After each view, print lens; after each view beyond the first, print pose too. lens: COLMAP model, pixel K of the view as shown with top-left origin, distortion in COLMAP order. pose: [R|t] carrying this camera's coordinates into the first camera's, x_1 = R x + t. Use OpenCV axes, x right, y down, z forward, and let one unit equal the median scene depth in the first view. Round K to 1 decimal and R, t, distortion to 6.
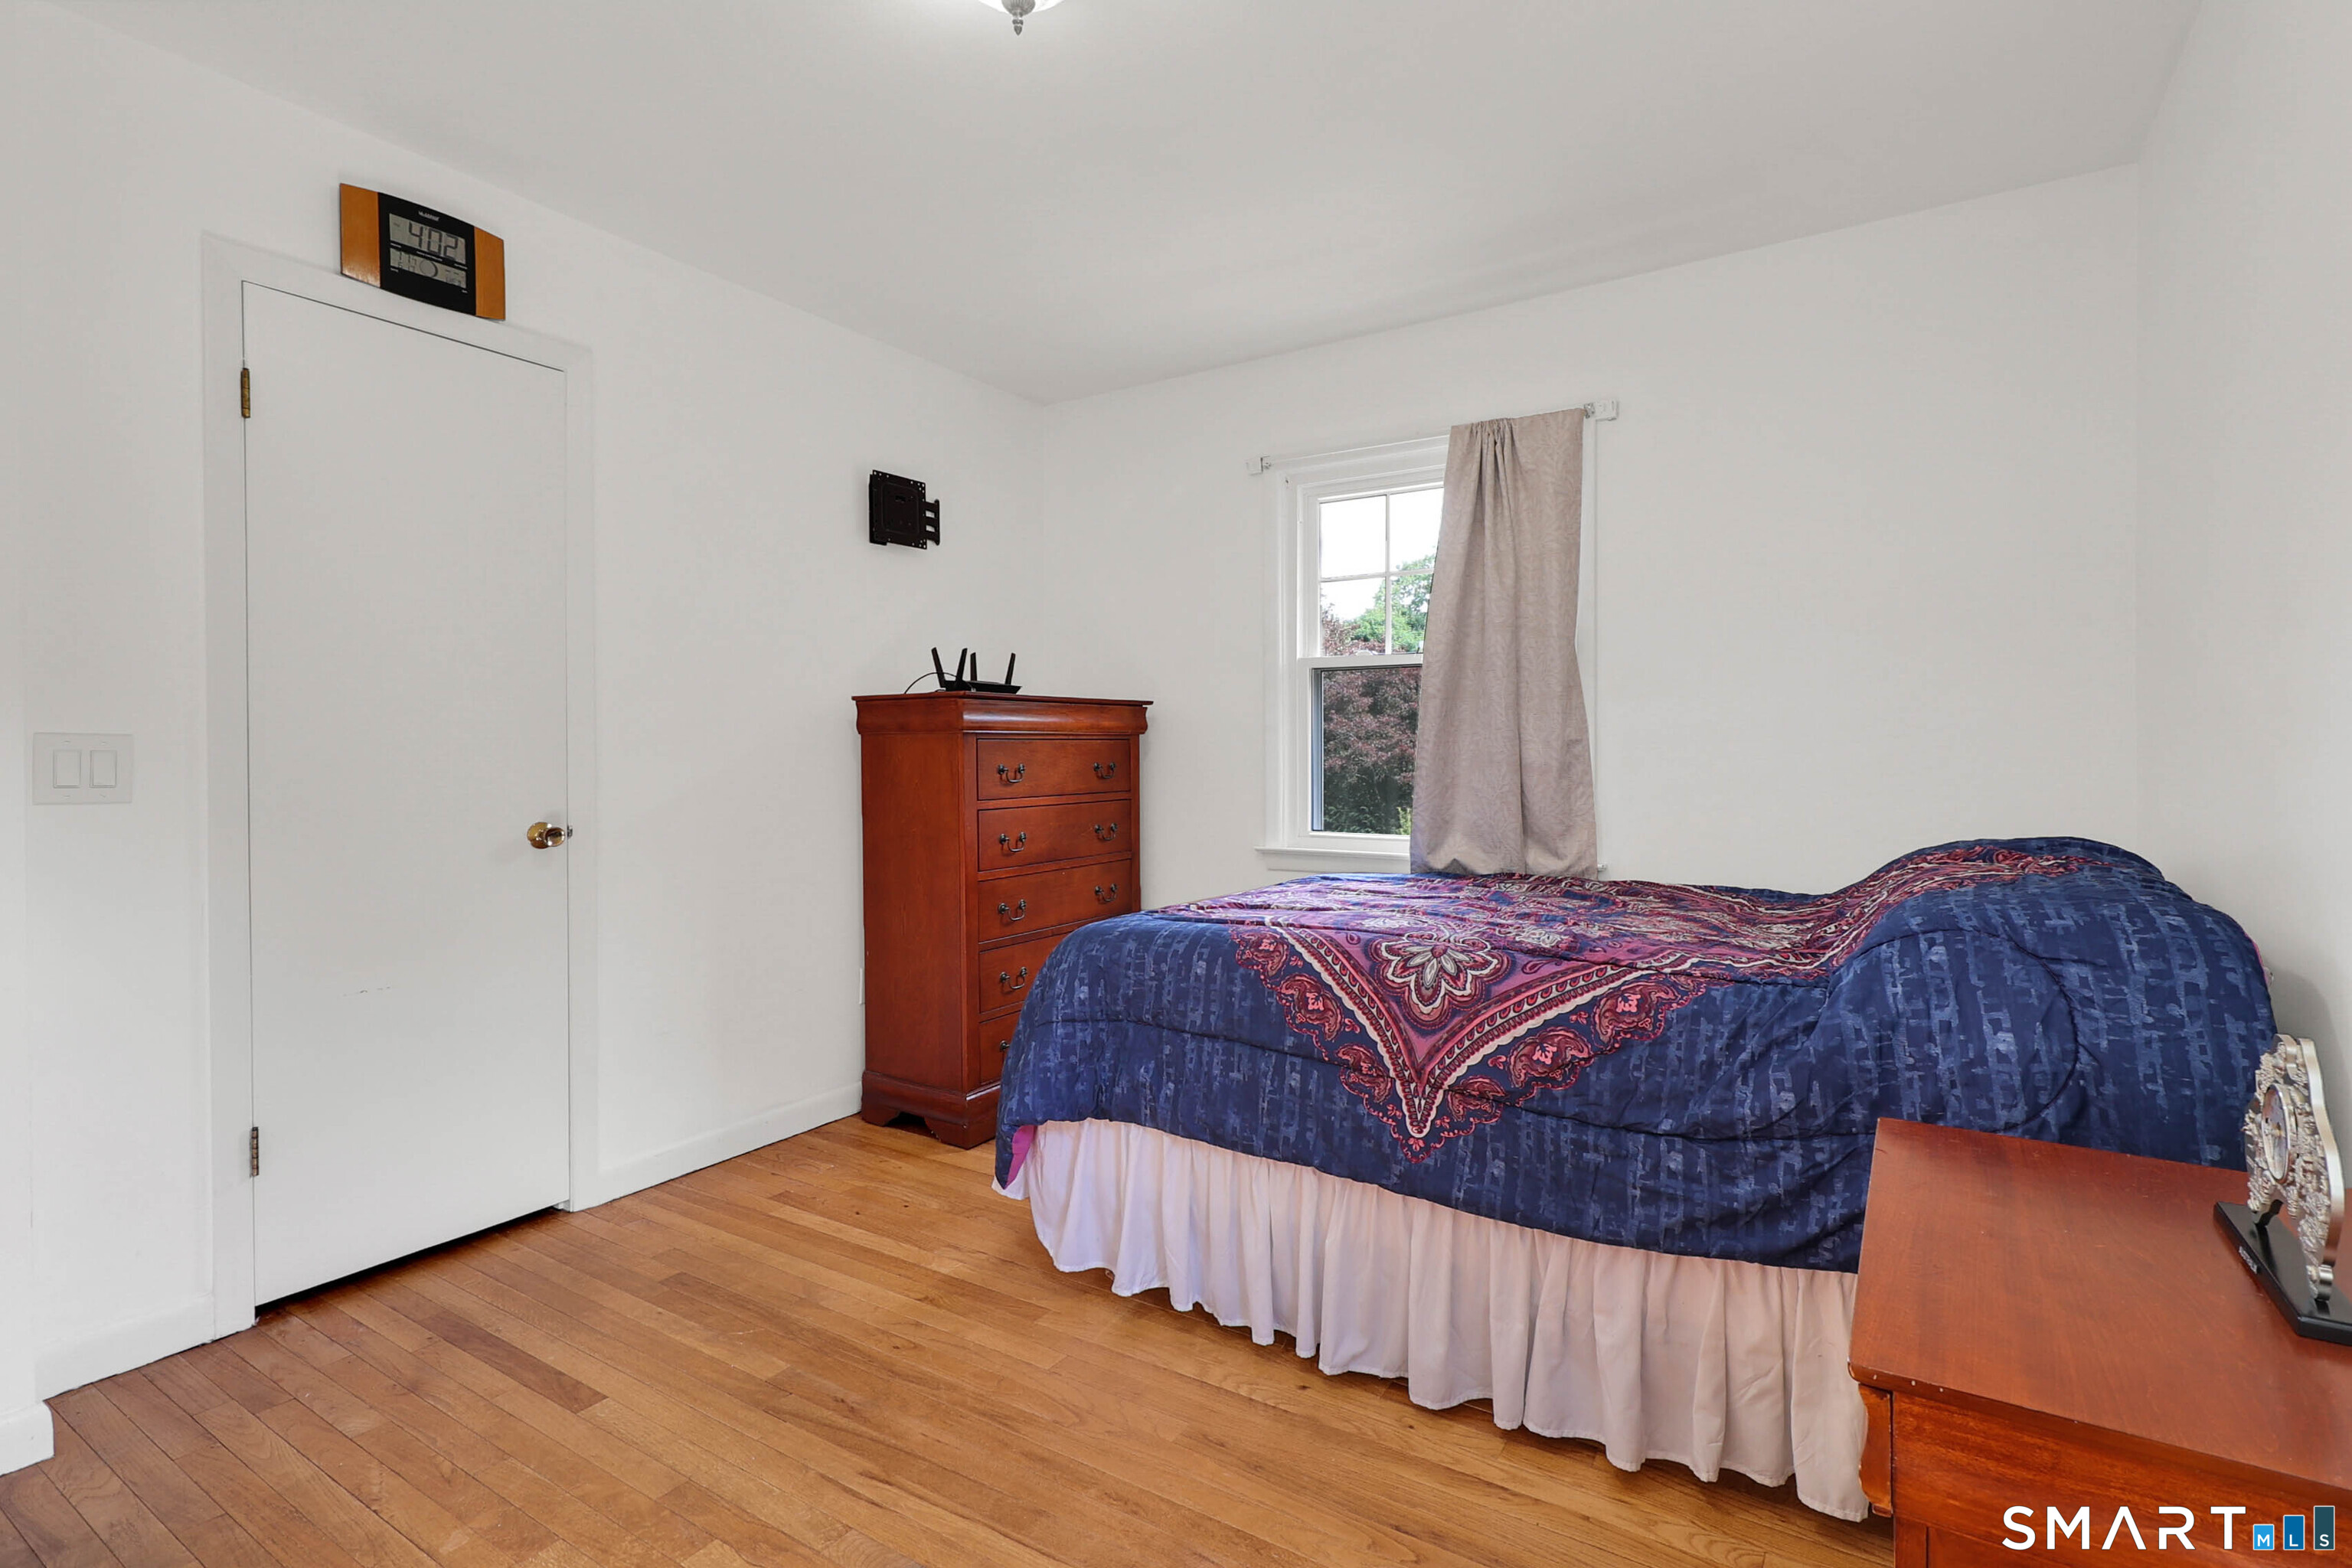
lens RADIAL K [[1086.5, 0, 1181.4], [0, 1086.5, 754.5], [0, 0, 1]] dist [0.001015, -0.001226]
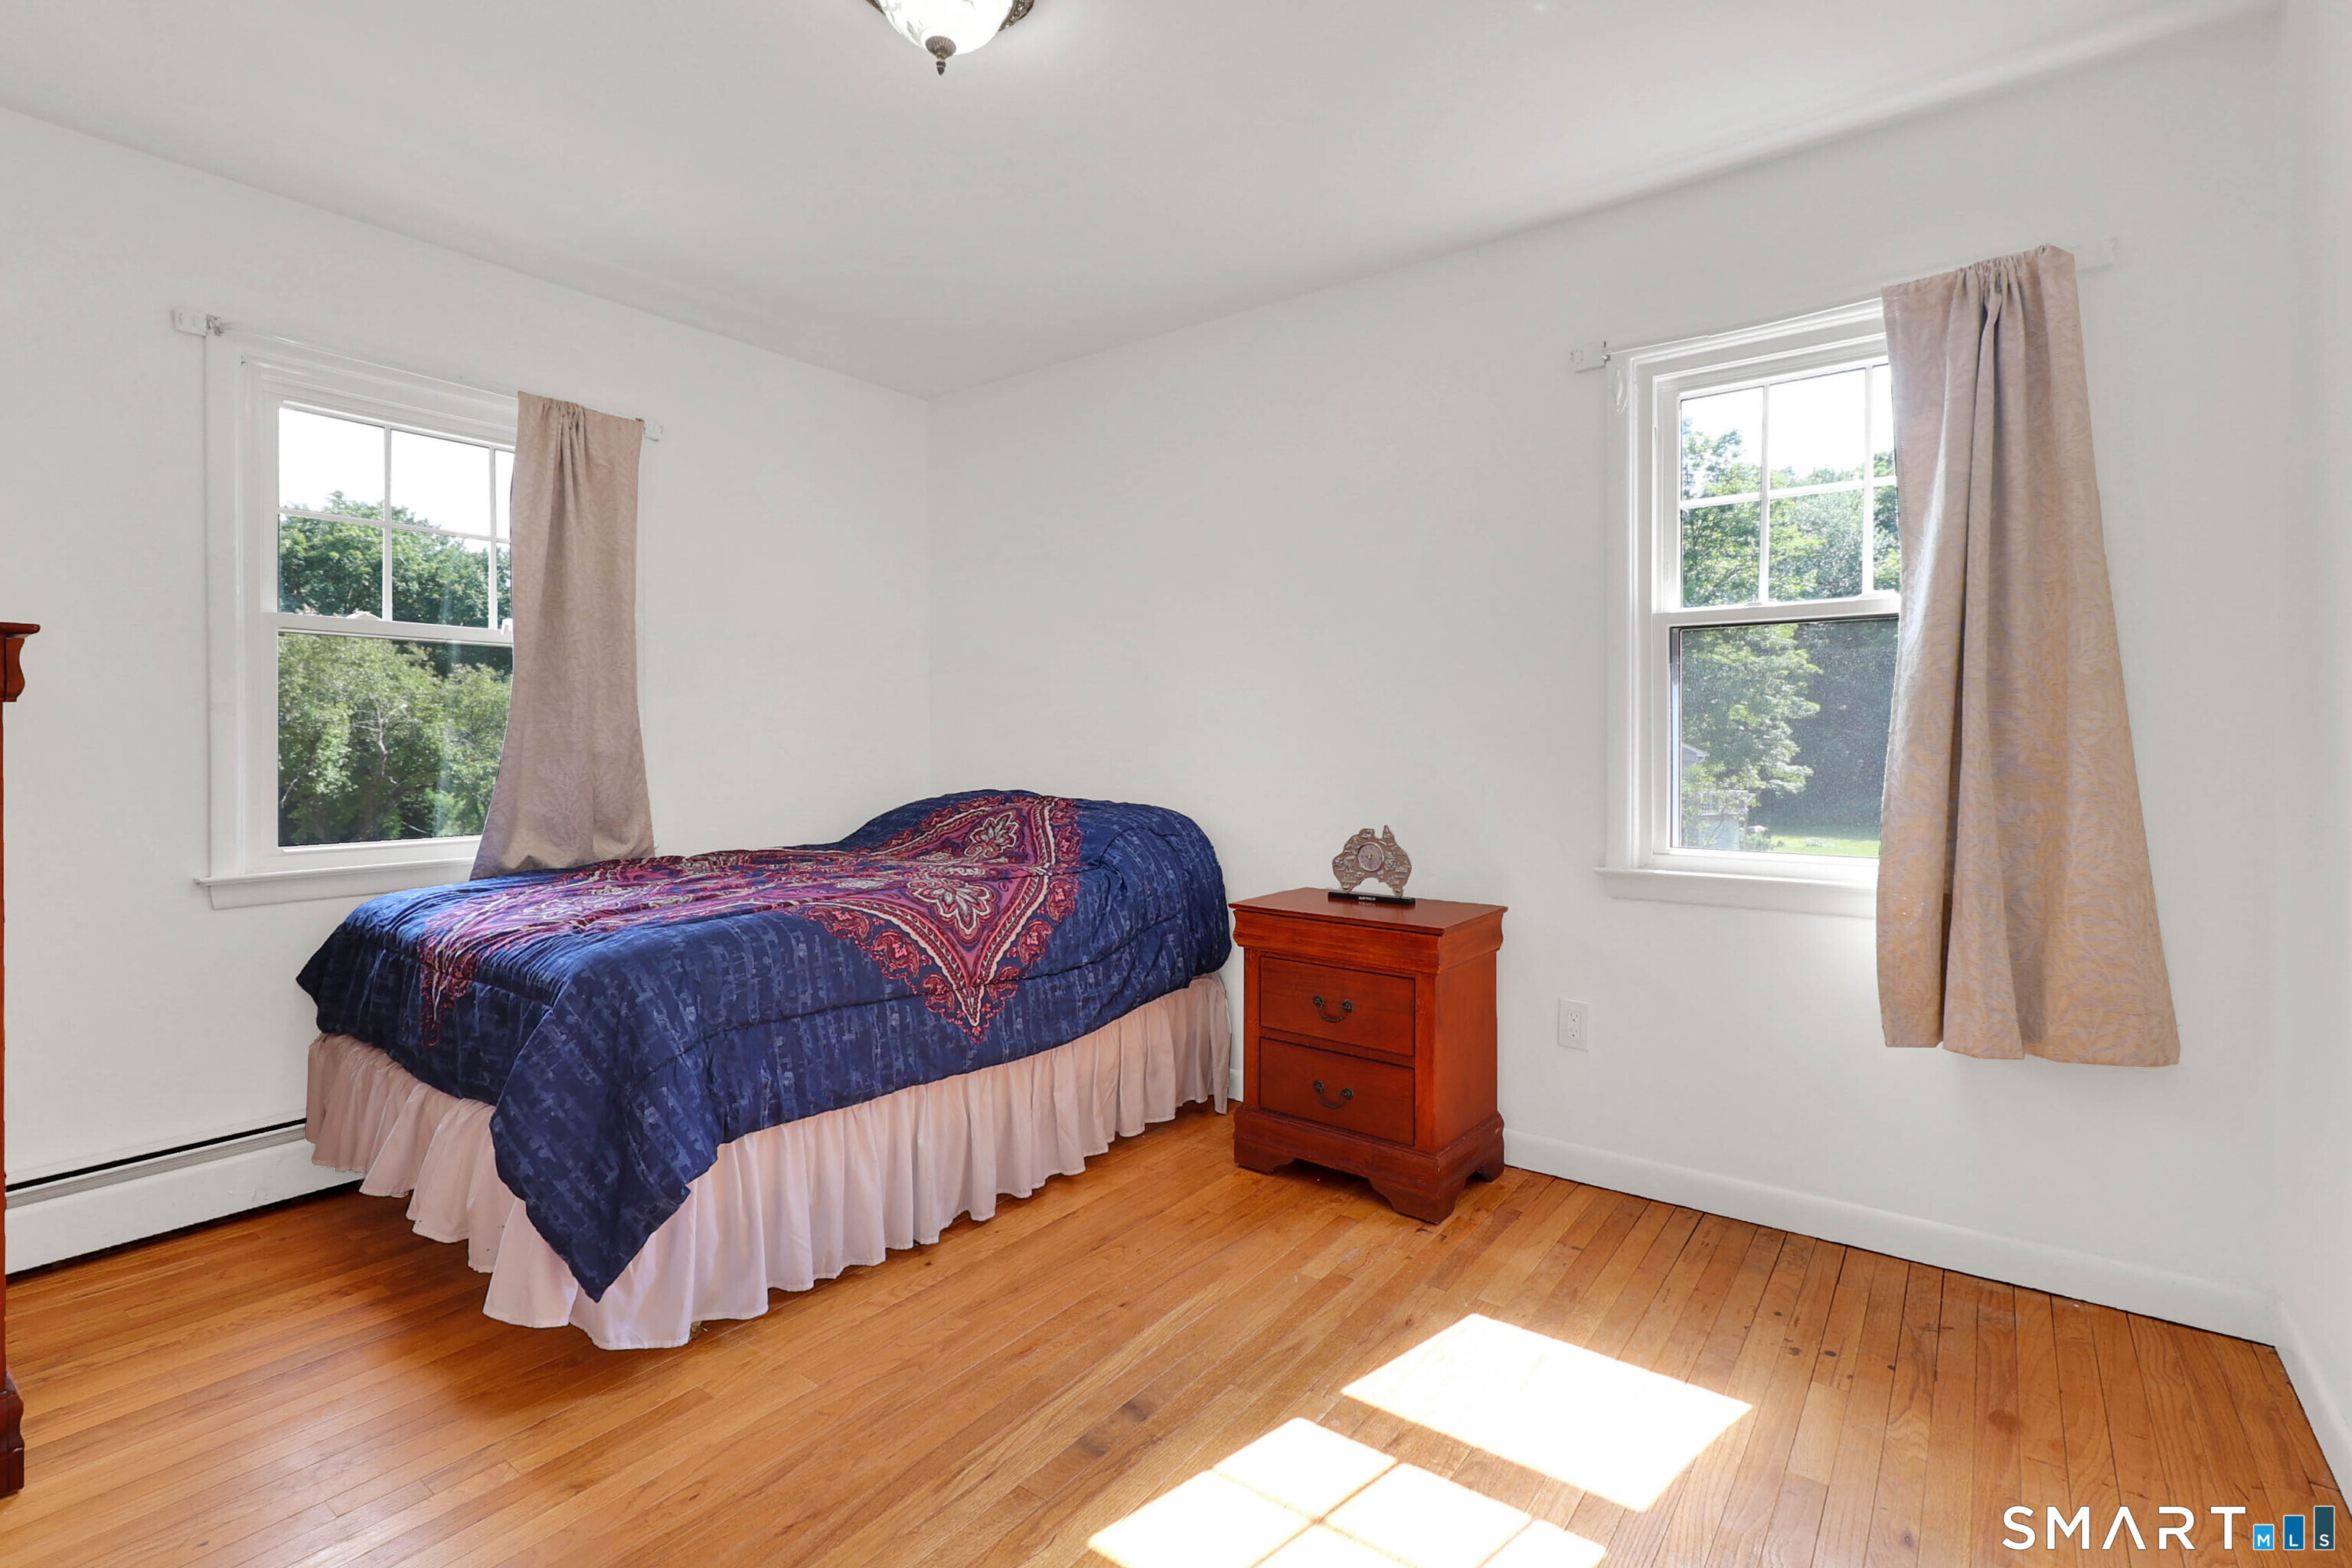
lens RADIAL K [[1086.5, 0, 1181.4], [0, 1086.5, 754.5], [0, 0, 1]] dist [0.001015, -0.001226]
pose [[0.085133, -0.010970, 0.996309, -1.037572], [0.005874, 0.999928, 0.010508, 0.003750], [-0.996352, 0.004957, 0.085191, 0.595708]]
